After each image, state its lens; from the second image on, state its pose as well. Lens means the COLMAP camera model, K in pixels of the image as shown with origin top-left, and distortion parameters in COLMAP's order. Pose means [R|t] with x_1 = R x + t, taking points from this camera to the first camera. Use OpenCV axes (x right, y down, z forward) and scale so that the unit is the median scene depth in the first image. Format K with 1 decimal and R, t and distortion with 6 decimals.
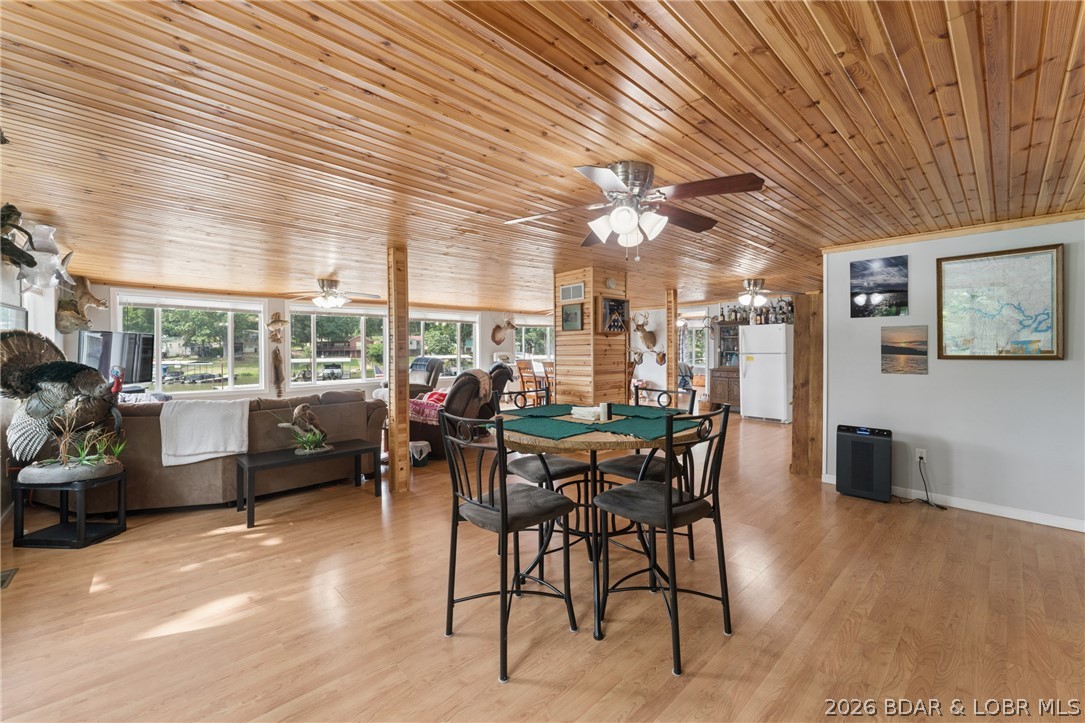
lens RADIAL K [[438.5, 0, 543.4], [0, 438.5, 356.1], [0, 0, 1]] dist [-0.000145, -0.000016]
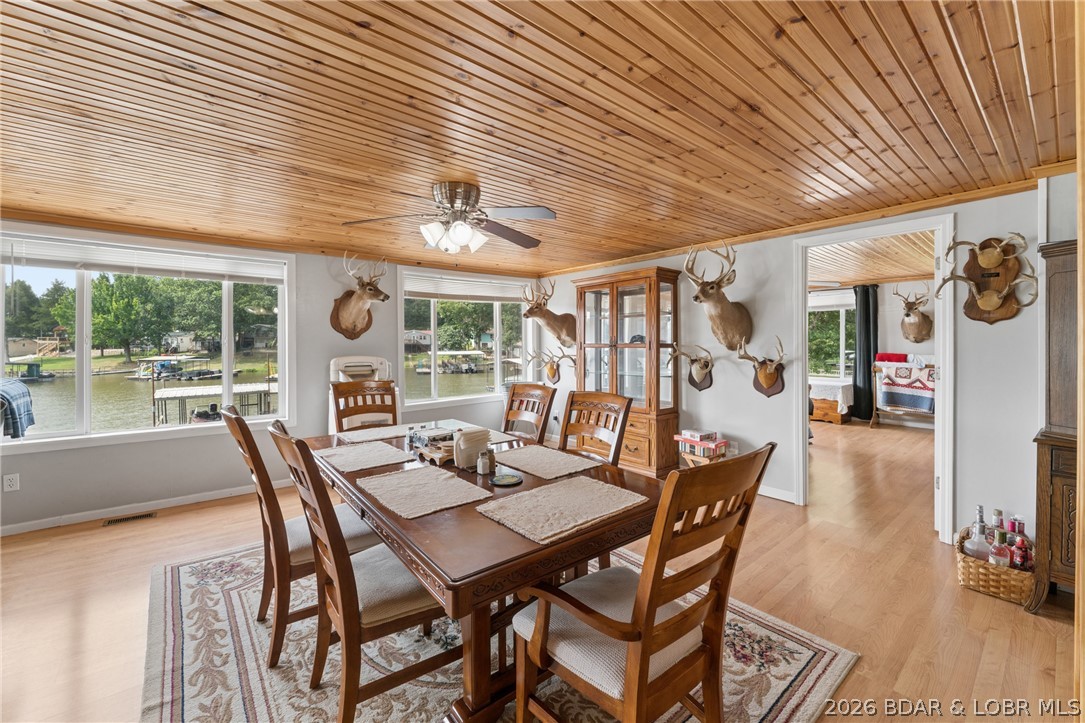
lens RADIAL K [[438.5, 0, 541.3], [0, 438.5, 352.9], [0, 0, 1]] dist [-0.000145, -0.000016]
pose [[0.997948, 0.002854, -0.063967, 0.017640], [-0.002626, 0.999990, 0.003642, -0.002543], [0.063976, -0.003466, 0.997945, 0.105636]]
